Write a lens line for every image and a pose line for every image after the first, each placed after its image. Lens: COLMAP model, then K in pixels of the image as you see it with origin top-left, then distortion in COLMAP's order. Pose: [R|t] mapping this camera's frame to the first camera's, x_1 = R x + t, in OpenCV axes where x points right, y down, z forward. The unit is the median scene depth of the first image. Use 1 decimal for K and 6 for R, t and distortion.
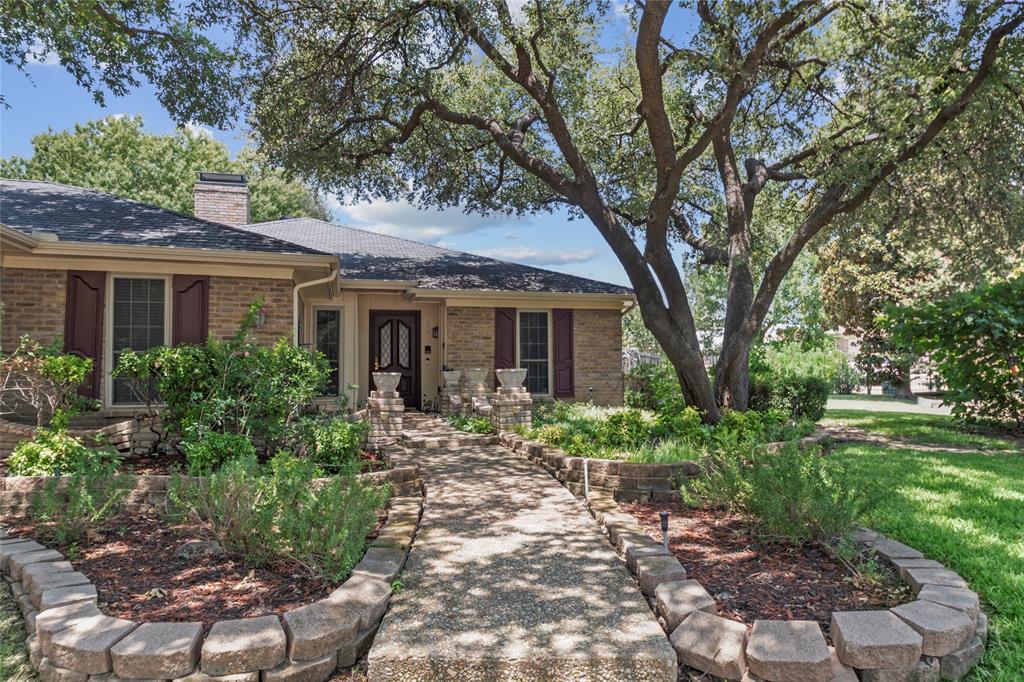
lens RADIAL K [[699.6, 0, 510.0], [0, 699.6, 340.4], [0, 0, 1]] dist [-0.010817, 0.000544]
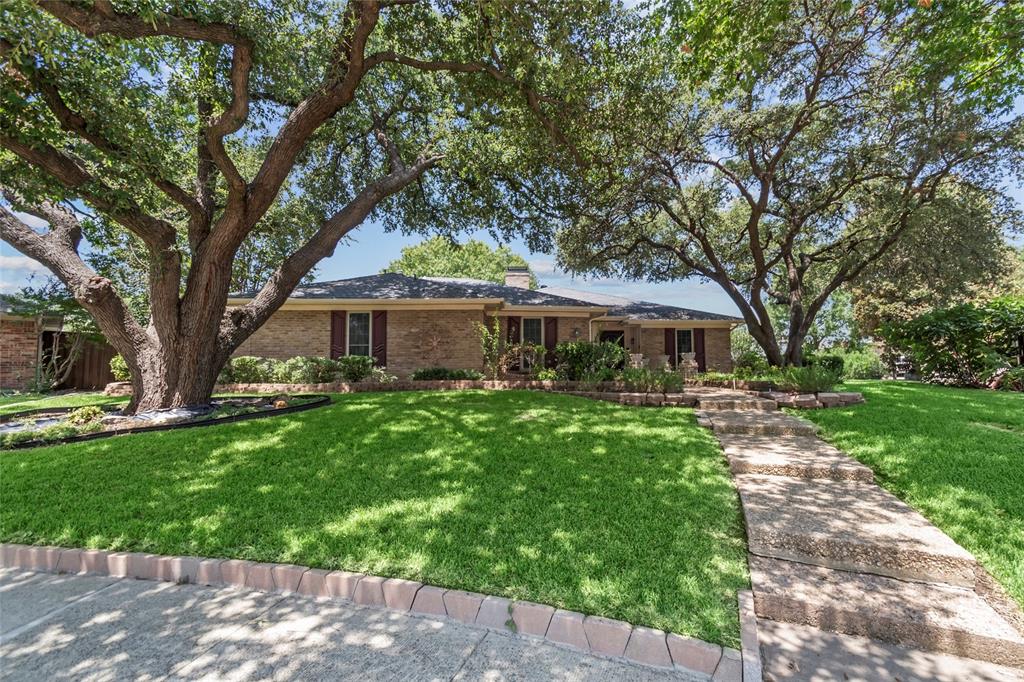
lens RADIAL K [[446.9, 0, 518.0], [0, 446.9, 342.9], [0, 0, 1]] dist [-0.000132, -0.000106]
pose [[0.969195, -0.013792, -0.245908, -0.122639], [0.008099, 0.999676, -0.024146, 0.025960], [0.246161, 0.021411, 0.968992, -0.400703]]
